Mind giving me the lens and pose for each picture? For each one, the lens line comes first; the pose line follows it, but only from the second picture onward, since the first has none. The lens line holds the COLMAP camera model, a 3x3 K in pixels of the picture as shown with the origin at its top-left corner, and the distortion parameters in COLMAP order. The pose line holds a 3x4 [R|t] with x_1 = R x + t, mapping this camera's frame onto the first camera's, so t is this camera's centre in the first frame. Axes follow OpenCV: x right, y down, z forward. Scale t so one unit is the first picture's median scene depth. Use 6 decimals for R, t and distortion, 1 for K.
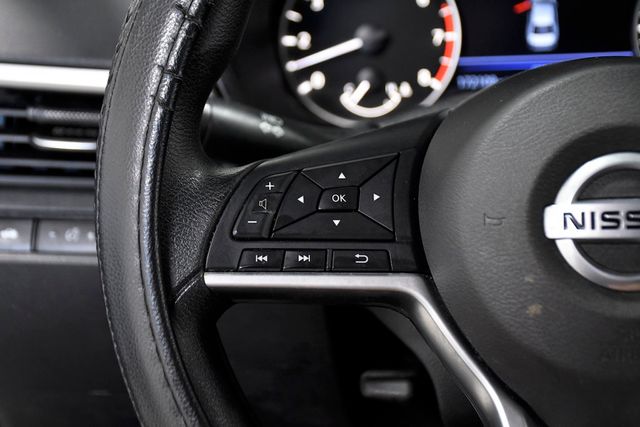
lens RADIAL K [[1160.9, 0, 320.3], [0, 1160.9, 210.2], [0, 0, 1]] dist [0.272448, 0.000000]
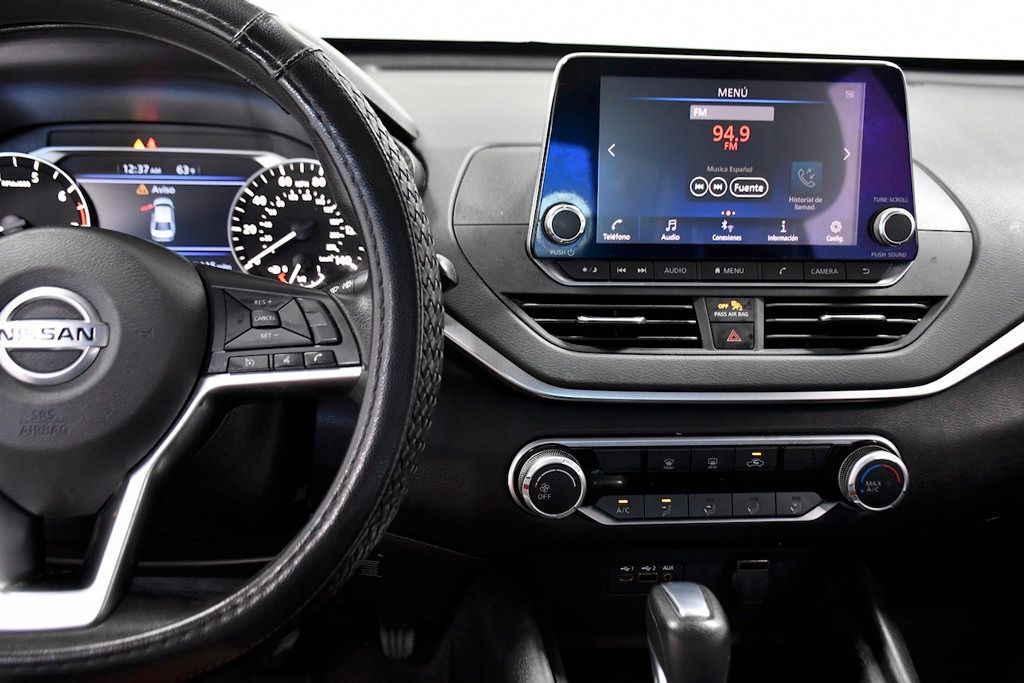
lens RADIAL K [[1135.0, 0, 510.4], [0, 1135.0, 334.0], [0, 0, 1]] dist [0.024590, 0.000000]
pose [[0.976871, 0.017413, 0.213120, 0.479219], [0.003642, 0.995179, -0.098005, 0.133125], [-0.213799, 0.096514, 0.972098, -0.401605]]
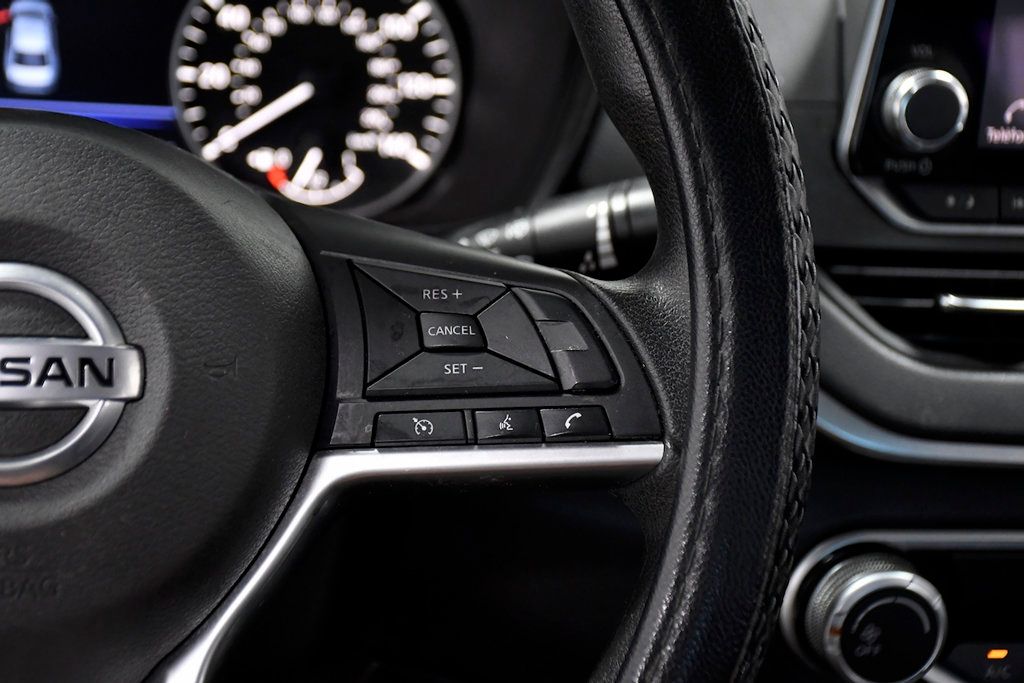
lens RADIAL K [[1857.5, 0, 509.2], [0, 1857.5, 333.3], [0, 0, 1]] dist [0.272448, 0.000000]
pose [[0.947608, 0.022312, 0.318655, 0.182639], [-0.019323, 0.999735, -0.012540, -0.004293], [-0.318850, 0.005726, 0.947788, -0.026489]]
